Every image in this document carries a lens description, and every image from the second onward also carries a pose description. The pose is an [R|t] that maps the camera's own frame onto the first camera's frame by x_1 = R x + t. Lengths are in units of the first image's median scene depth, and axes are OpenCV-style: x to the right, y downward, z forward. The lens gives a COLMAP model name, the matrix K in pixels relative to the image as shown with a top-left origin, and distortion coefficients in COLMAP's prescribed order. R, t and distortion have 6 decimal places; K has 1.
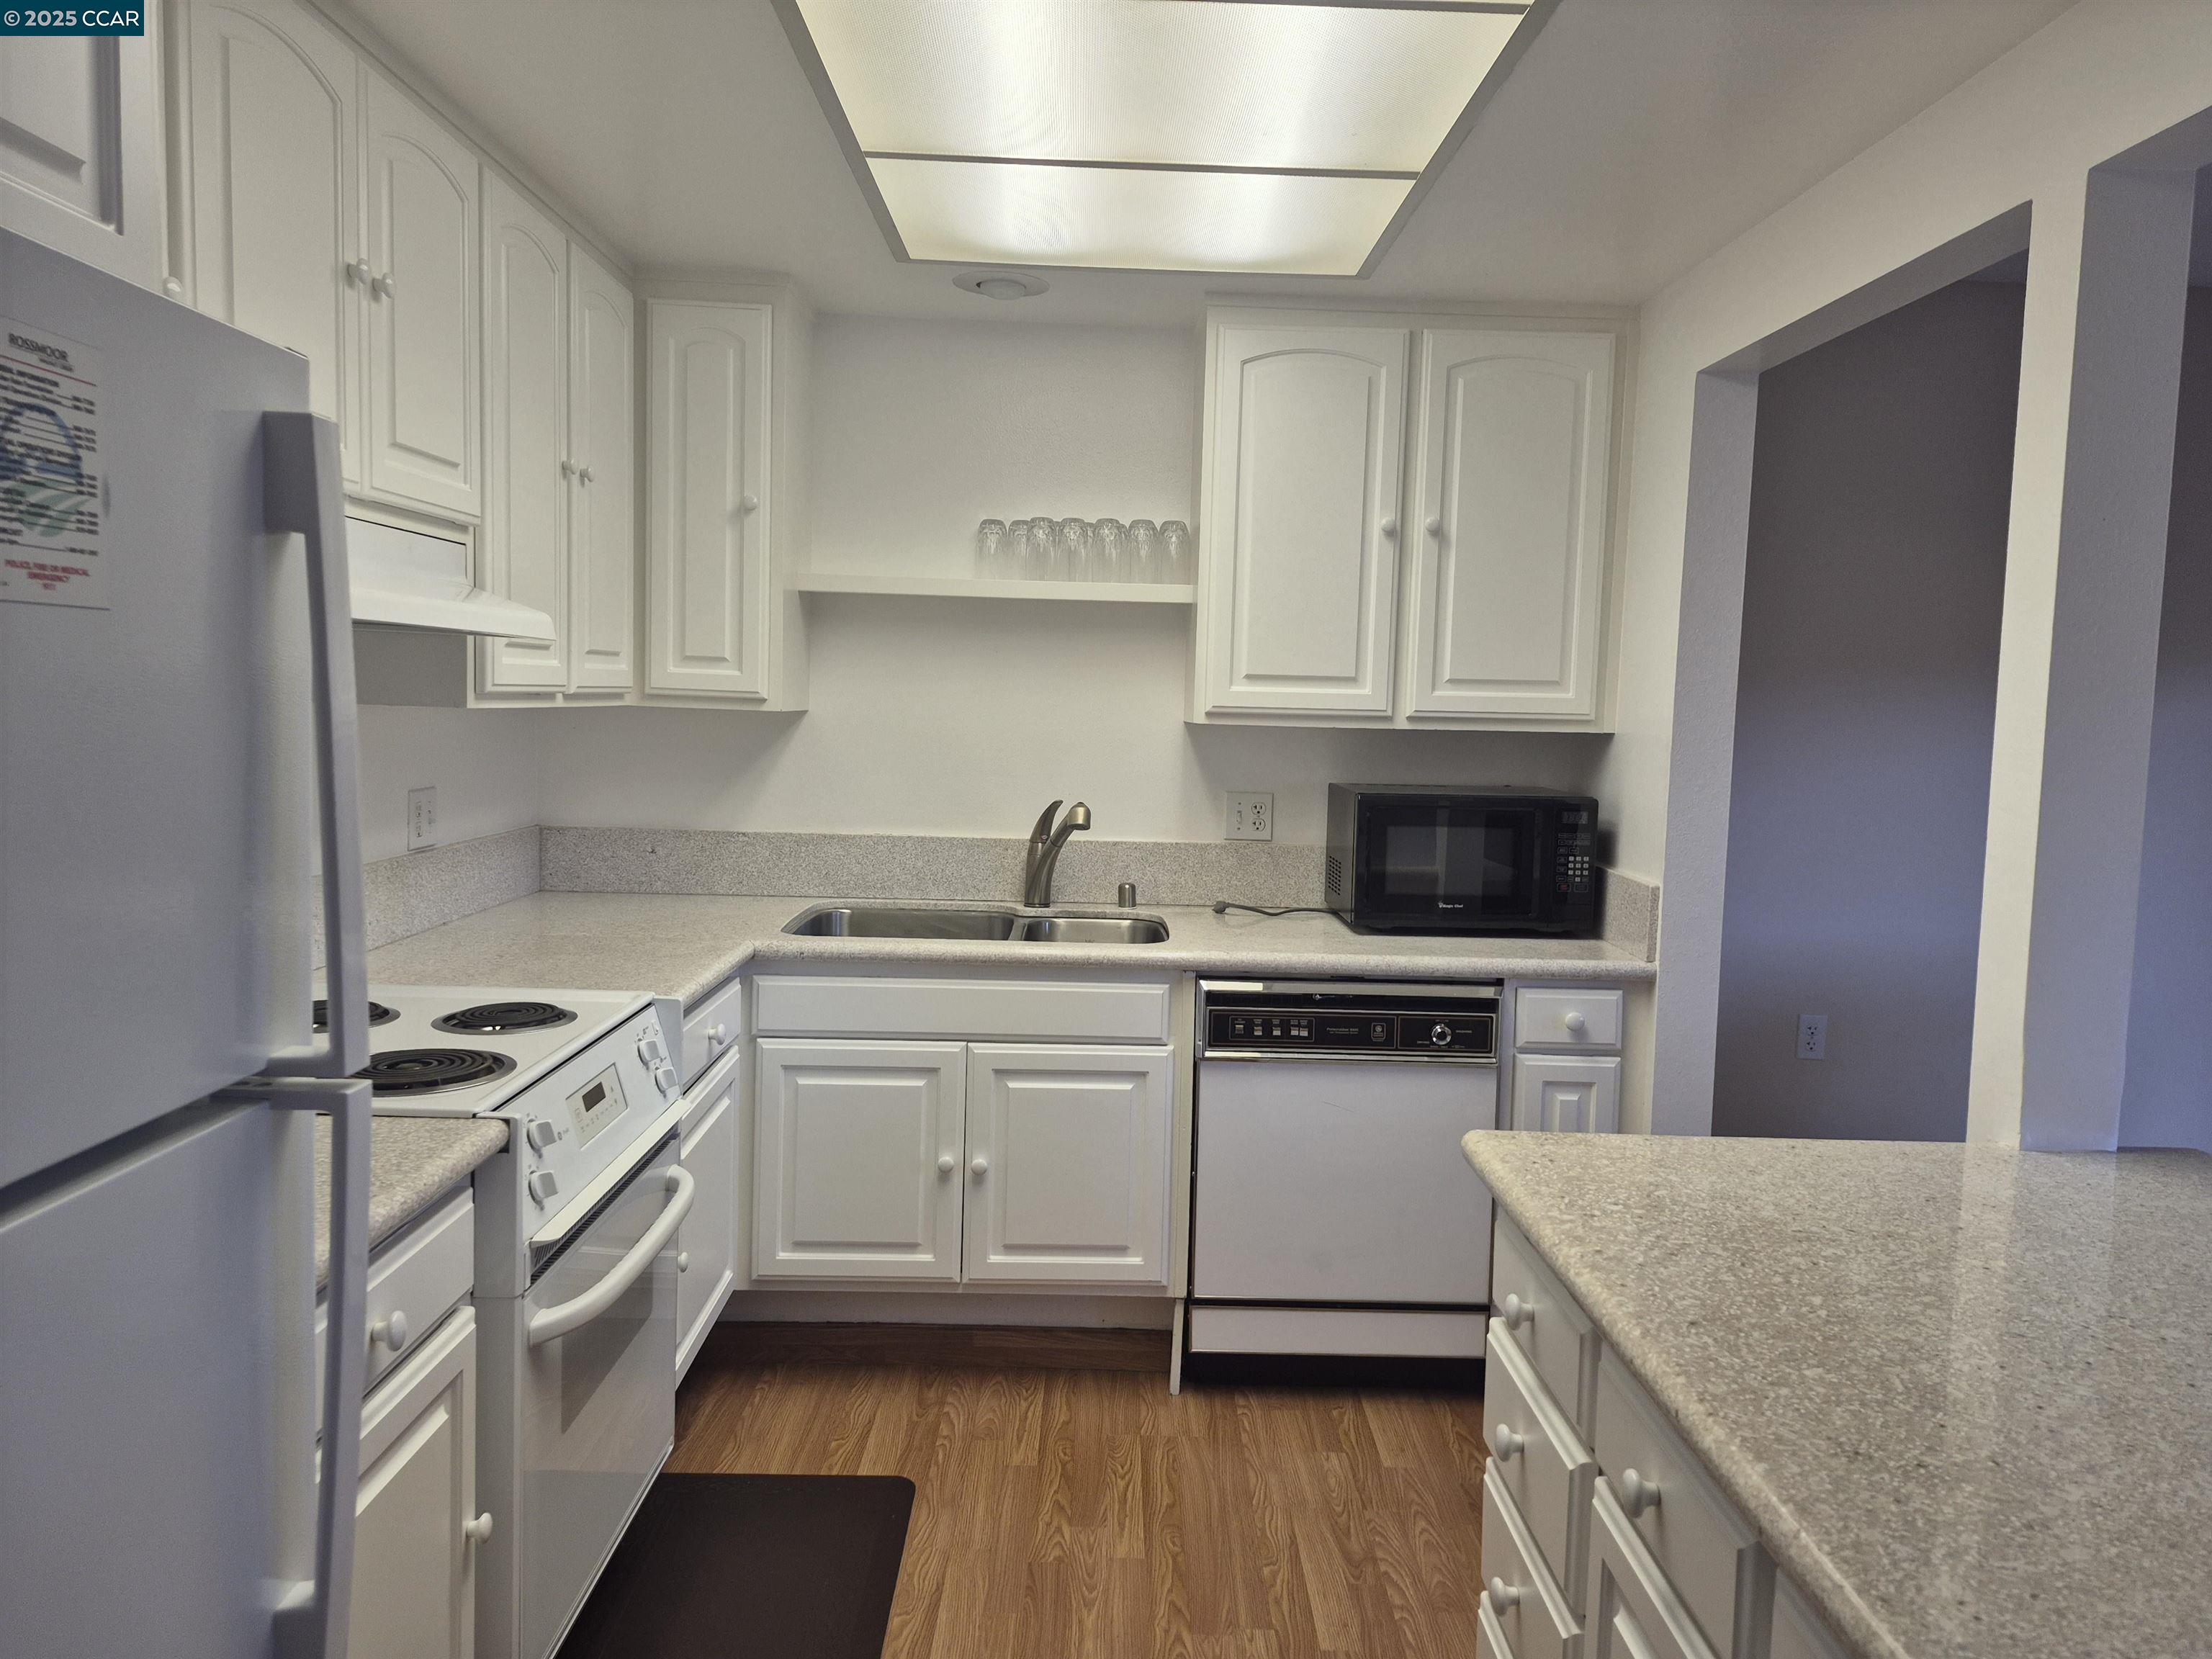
lens RADIAL K [[1509.6, 0, 1169.6], [0, 1509.6, 826.3], [0, 0, 1]] dist [0.126523, -0.166751]
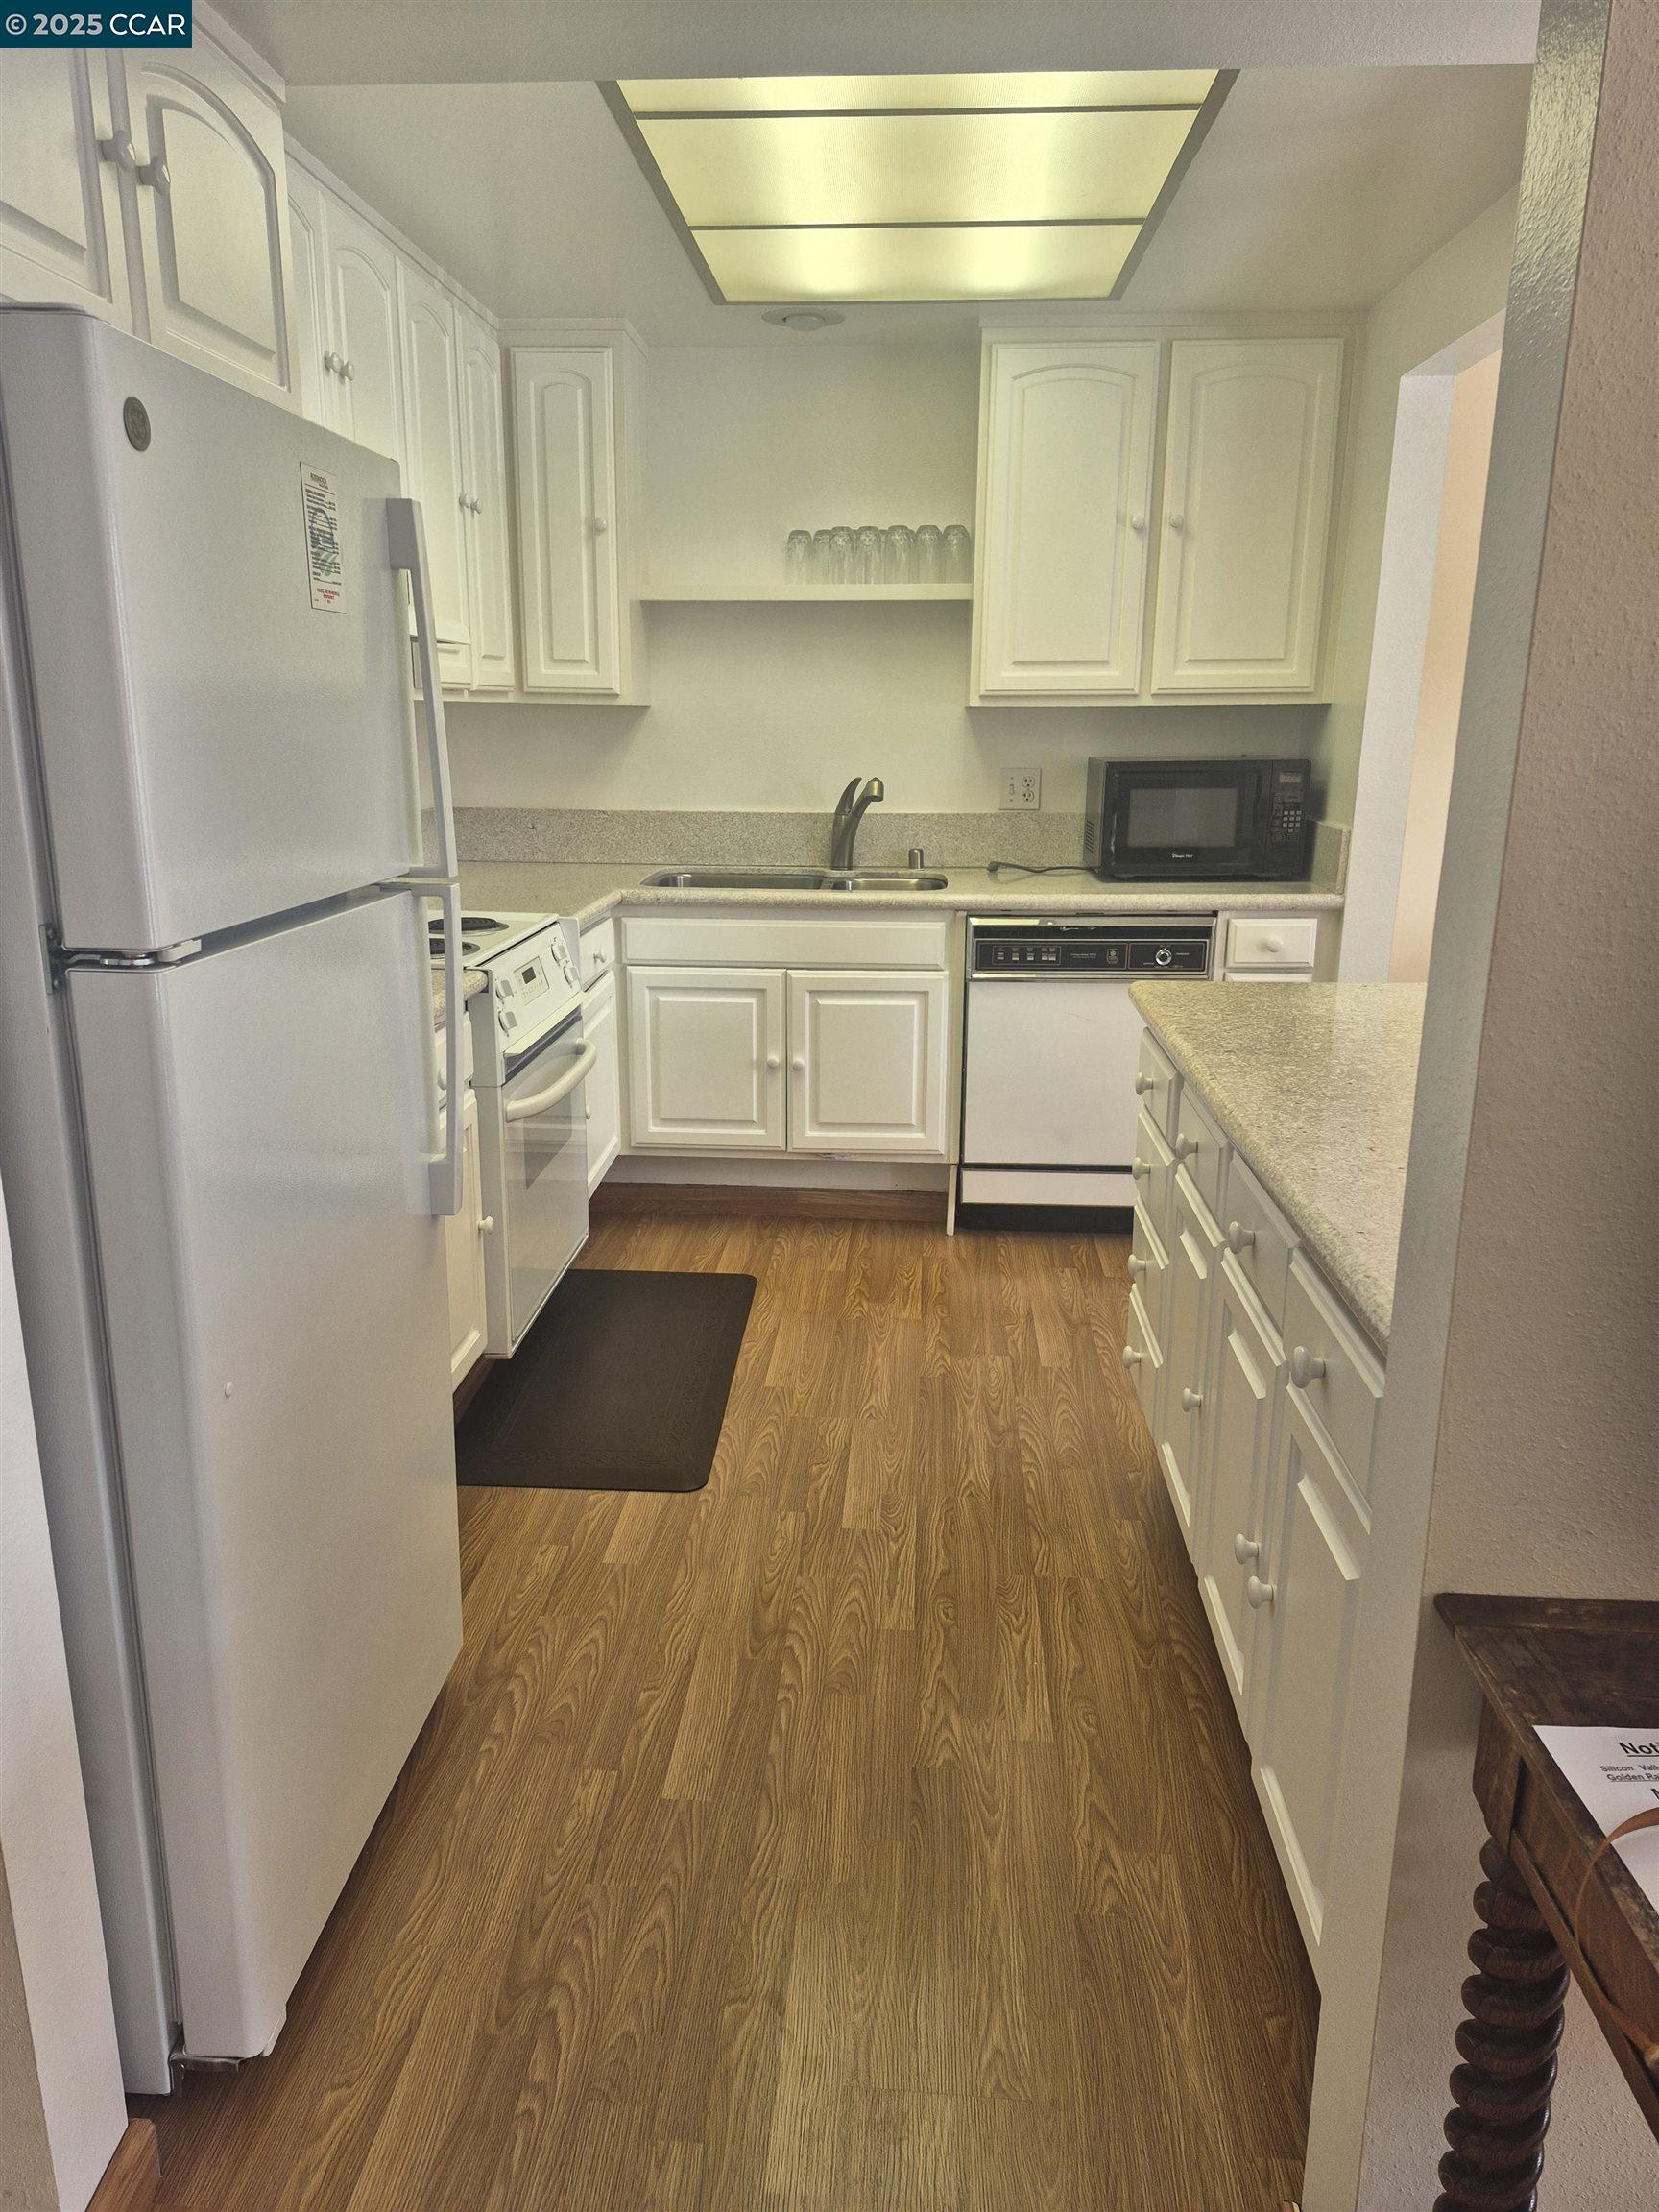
lens RADIAL K [[1509.6, 0, 829.5], [0, 1509.6, 1106.0], [0, 0, 1]] dist [0.126523, -0.166751]
pose [[0.994248, 0.003185, -0.107055, 0.039196], [0.014943, 0.985655, 0.168109, 0.042863], [0.106055, -0.168742, 0.979938, -0.262758]]
